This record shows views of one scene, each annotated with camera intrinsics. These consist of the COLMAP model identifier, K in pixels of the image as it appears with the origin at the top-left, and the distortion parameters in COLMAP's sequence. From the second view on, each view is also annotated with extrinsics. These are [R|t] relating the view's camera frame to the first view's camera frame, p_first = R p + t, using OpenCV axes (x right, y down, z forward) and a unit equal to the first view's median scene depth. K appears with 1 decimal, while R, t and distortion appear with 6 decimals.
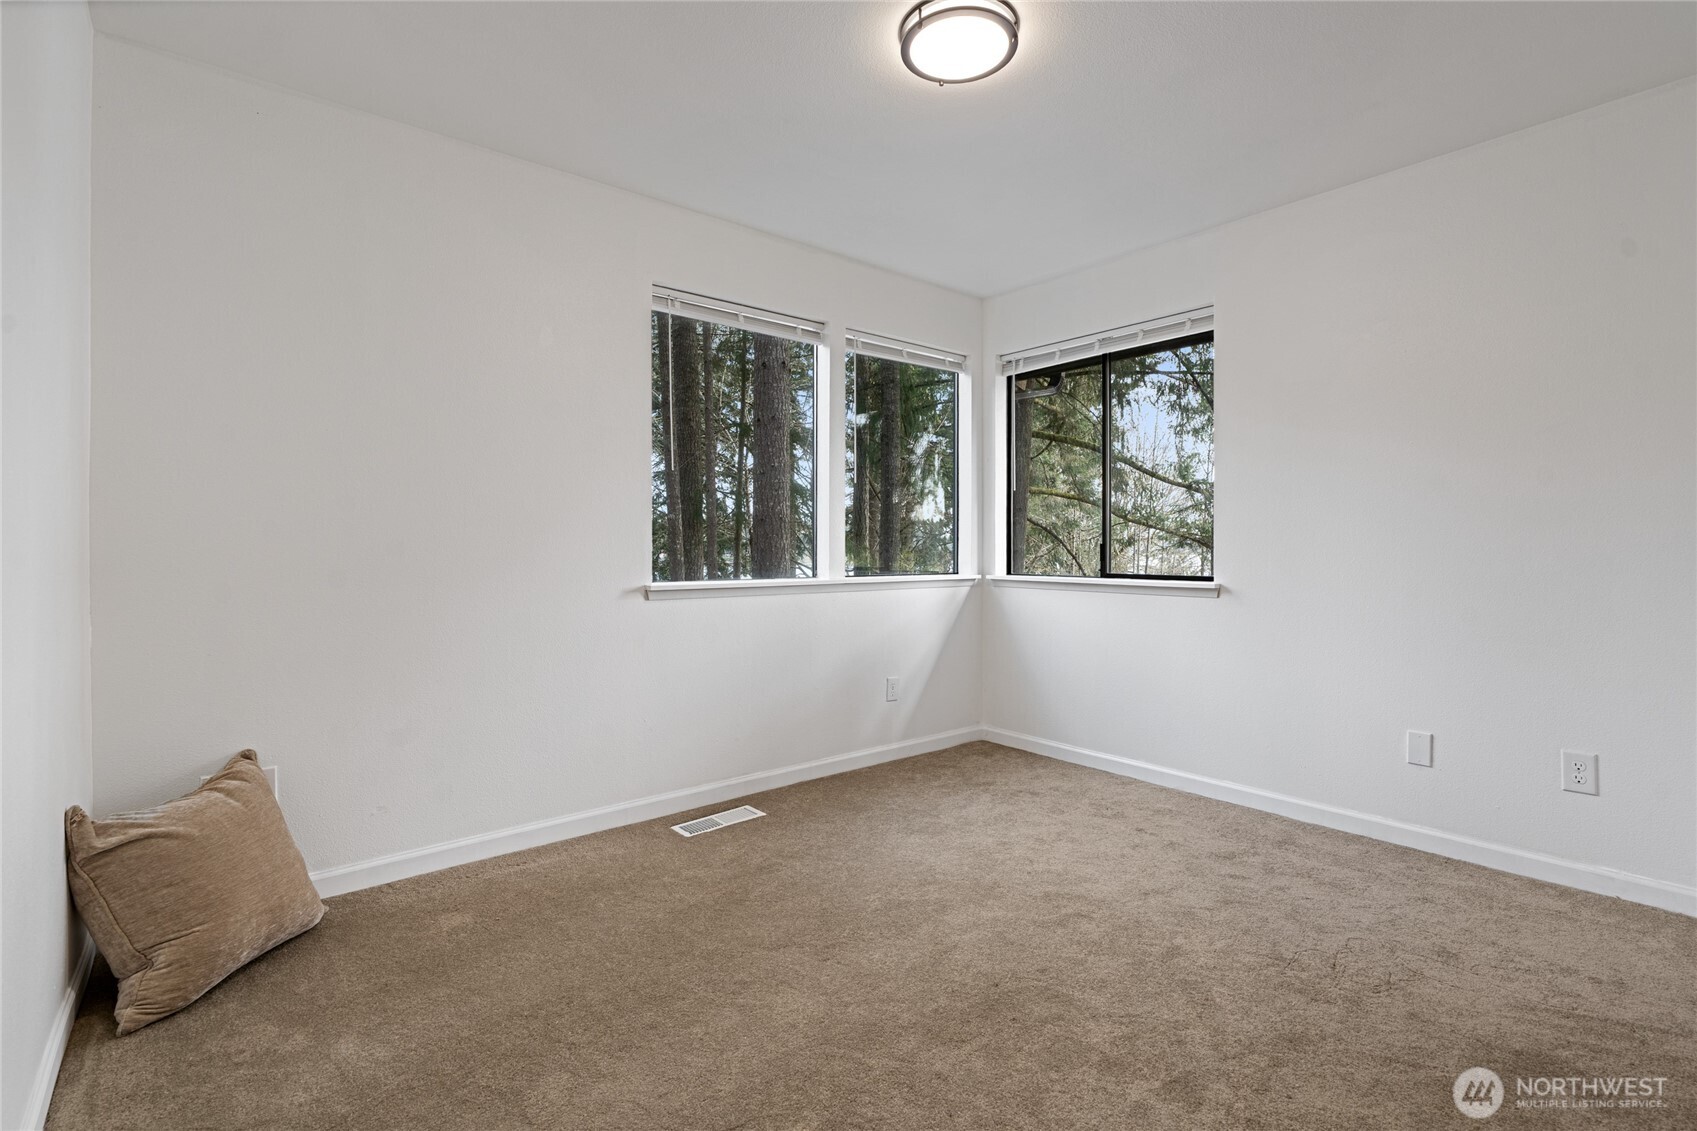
lens RADIAL K [[778.9, 0, 848.6], [0, 778.9, 543.1], [0, 0, 1]] dist [-0.001919, 0.000157]
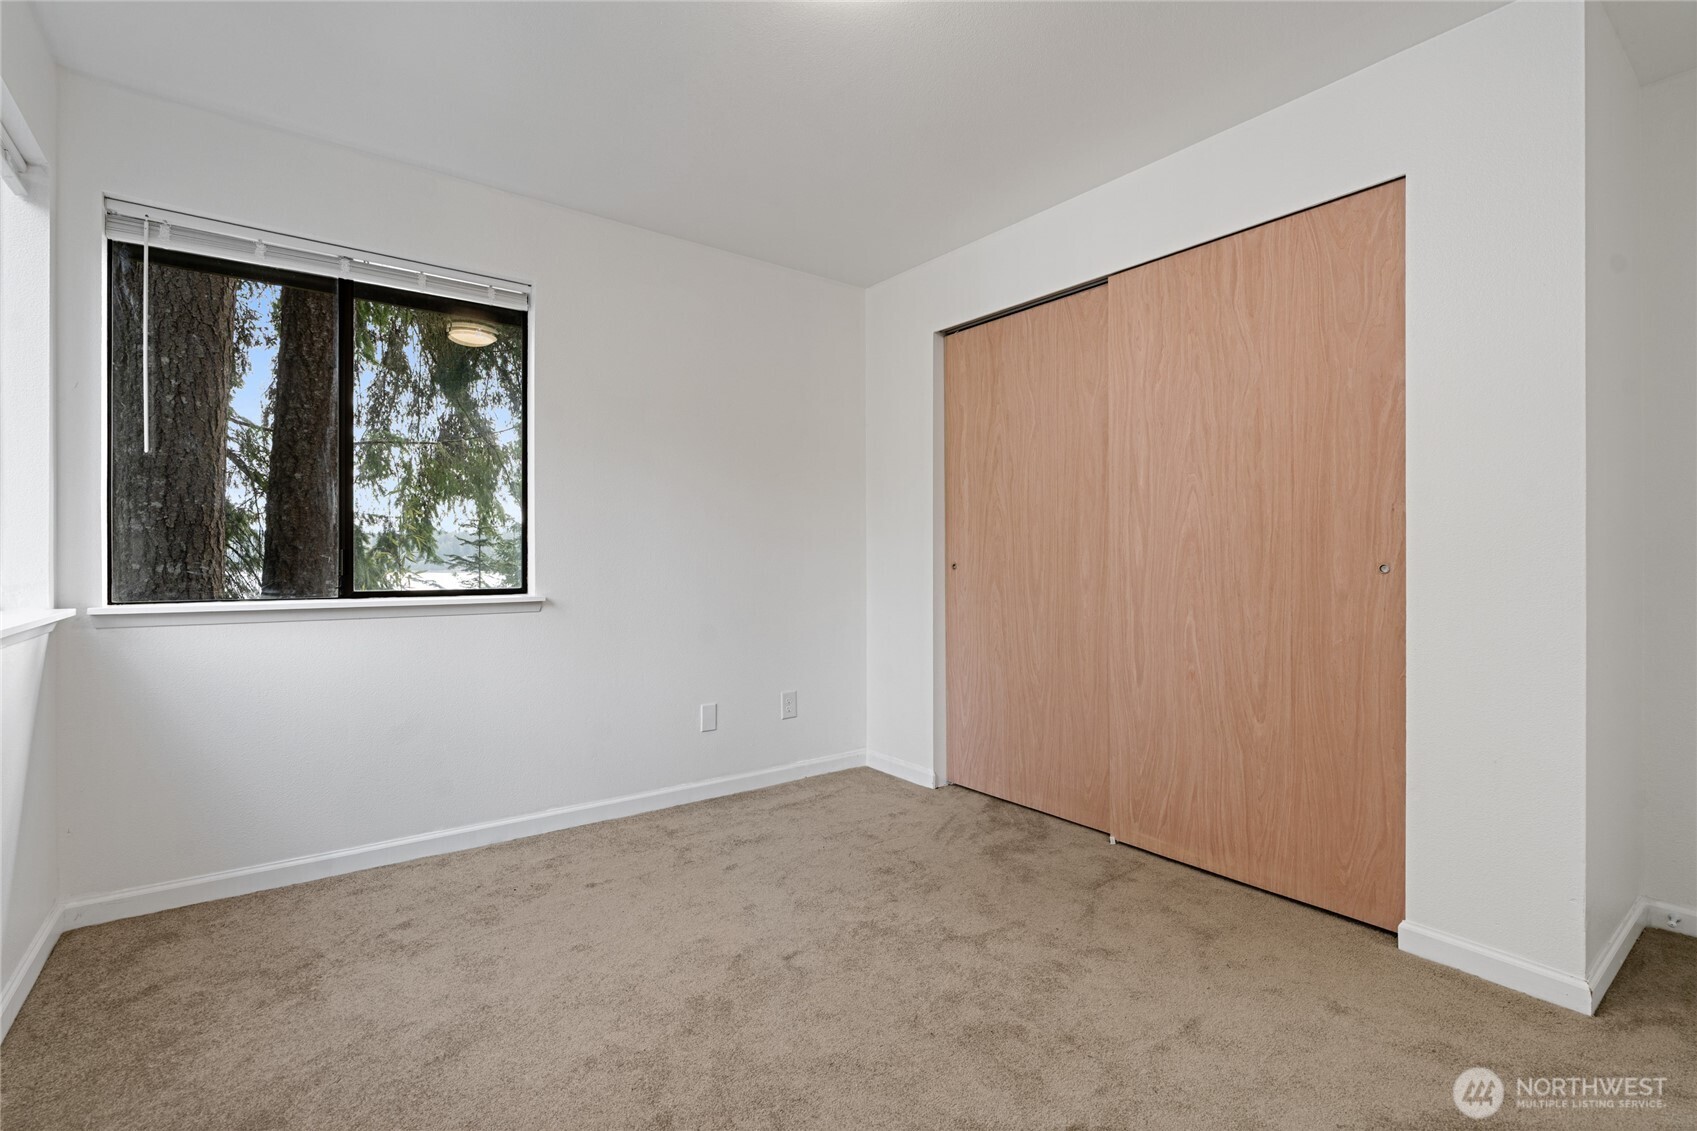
lens RADIAL K [[758.1, 0, 847.8], [0, 758.1, 561.9], [0, 0, 1]] dist [-0.003871, -0.000072]
pose [[0.043662, -0.001188, 0.999046, -0.420169], [-0.003273, 0.999994, 0.001332, 0.011144], [-0.999041, -0.003328, 0.043658, 0.649753]]
